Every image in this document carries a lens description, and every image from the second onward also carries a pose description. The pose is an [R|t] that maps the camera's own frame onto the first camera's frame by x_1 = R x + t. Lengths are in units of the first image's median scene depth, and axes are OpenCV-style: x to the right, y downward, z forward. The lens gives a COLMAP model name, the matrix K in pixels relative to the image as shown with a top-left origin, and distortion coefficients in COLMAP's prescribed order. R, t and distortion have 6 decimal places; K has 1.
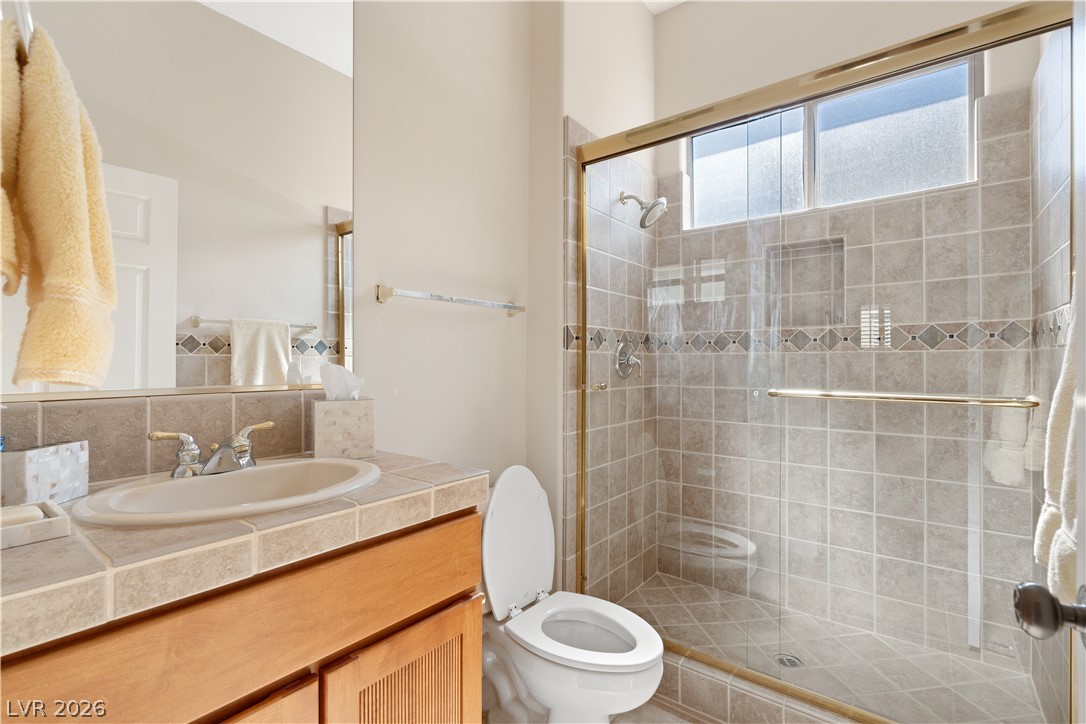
lens RADIAL K [[497.9, 0, 542.4], [0, 497.9, 368.0], [0, 0, 1]] dist [0.000891, 0.000618]
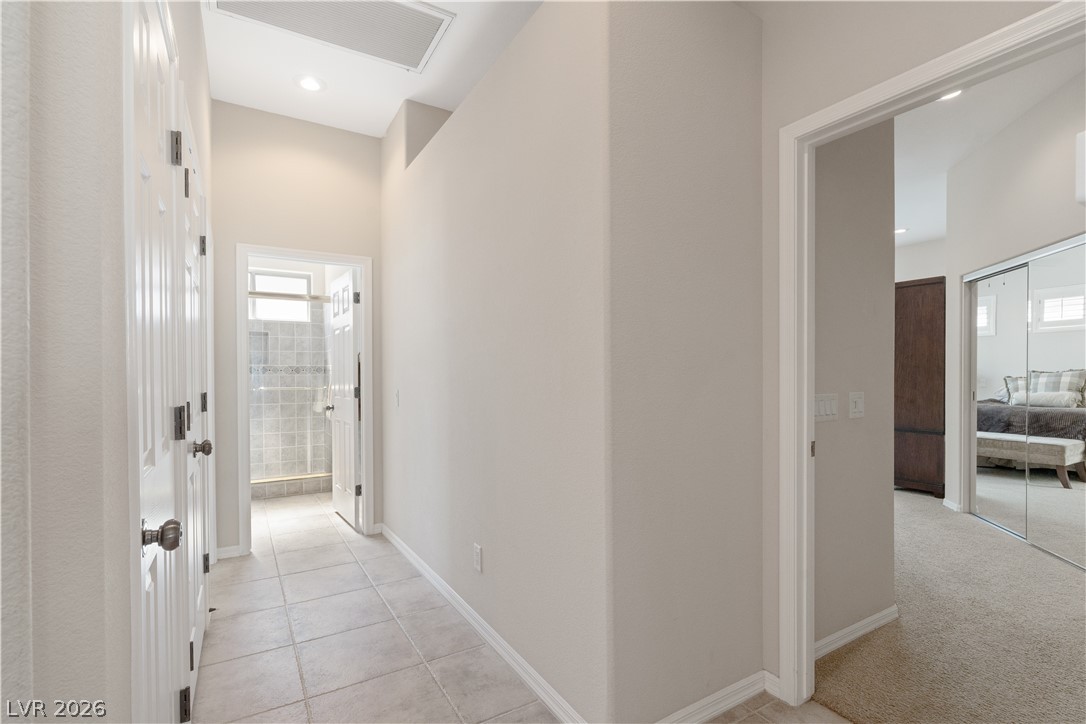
lens RADIAL K [[497.9, 0, 540.6], [0, 497.9, 371.6], [0, 0, 1]] dist [0.000891, 0.000618]
pose [[0.358851, 0.000996, 0.933394, -1.513533], [0.006137, 0.999975, -0.003426, -0.035705], [-0.933375, 0.006957, 0.358836, -1.460975]]
